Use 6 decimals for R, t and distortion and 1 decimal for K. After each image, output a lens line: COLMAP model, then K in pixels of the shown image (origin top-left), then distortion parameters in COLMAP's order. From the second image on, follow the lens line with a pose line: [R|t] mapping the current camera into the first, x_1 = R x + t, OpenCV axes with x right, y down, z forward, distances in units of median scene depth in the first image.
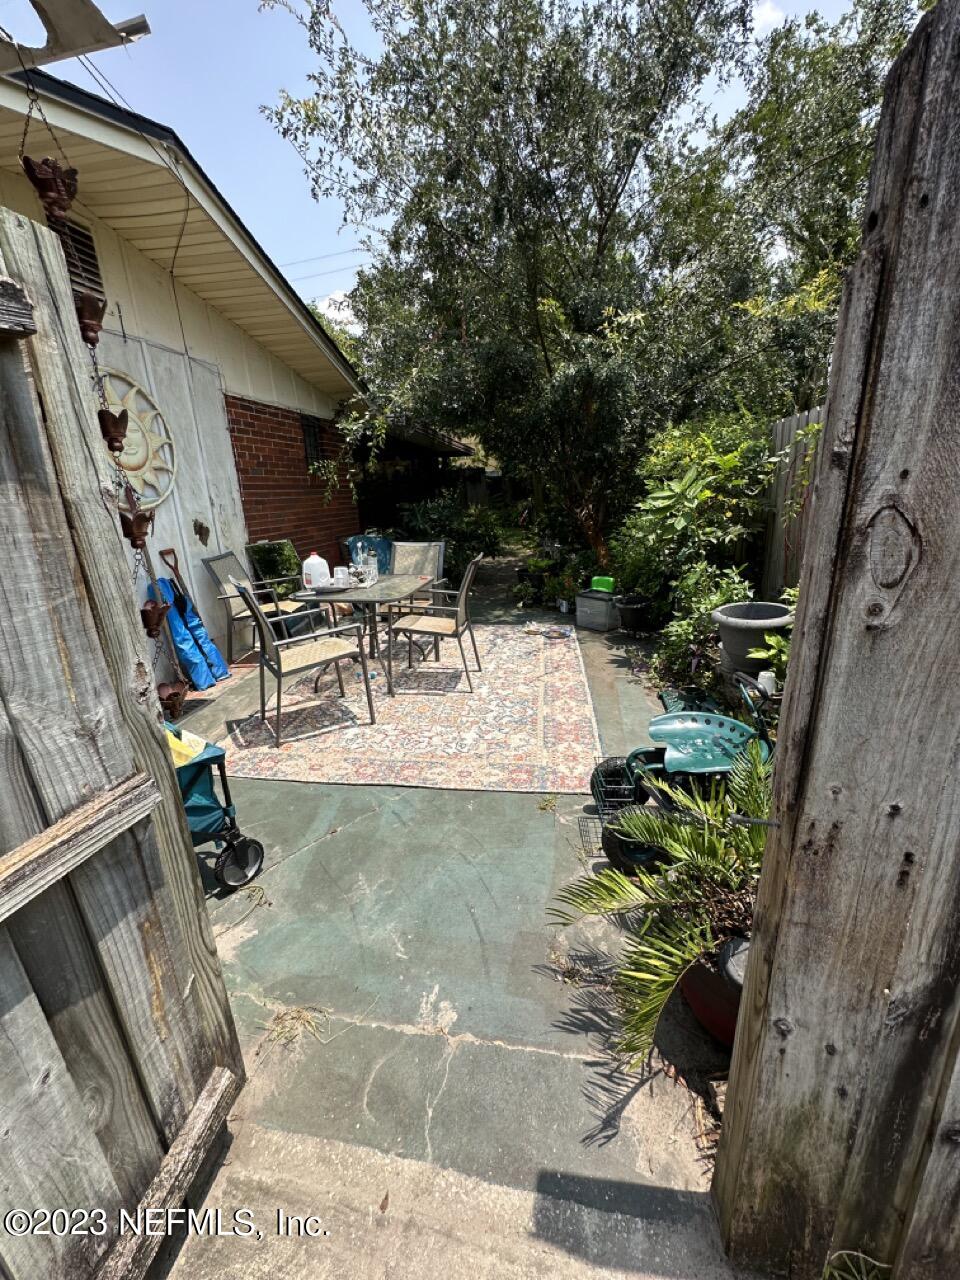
lens RADIAL K [[511.8, 0, 482.3], [0, 511.8, 638.0], [0, 0, 1]] dist [-0.005355, 0.000565]
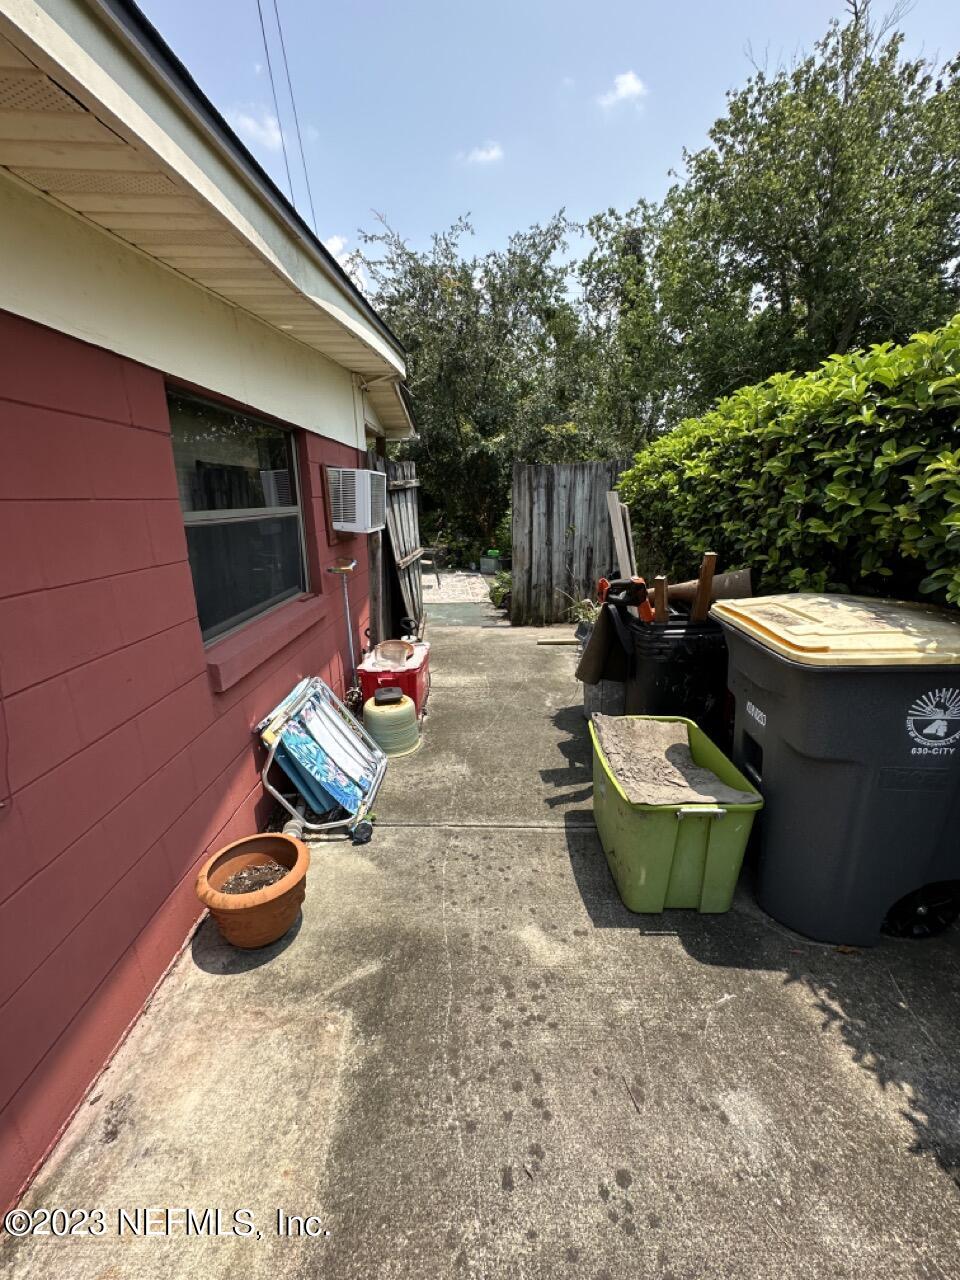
lens RADIAL K [[511.8, 0, 481.5], [0, 511.8, 638.0], [0, 0, 1]] dist [-0.005355, 0.000565]
pose [[0.981371, -0.031692, 0.189491, -0.182882], [0.037112, 0.998995, -0.025118, 0.259568], [-0.188504, 0.031682, 0.981561, -0.868733]]
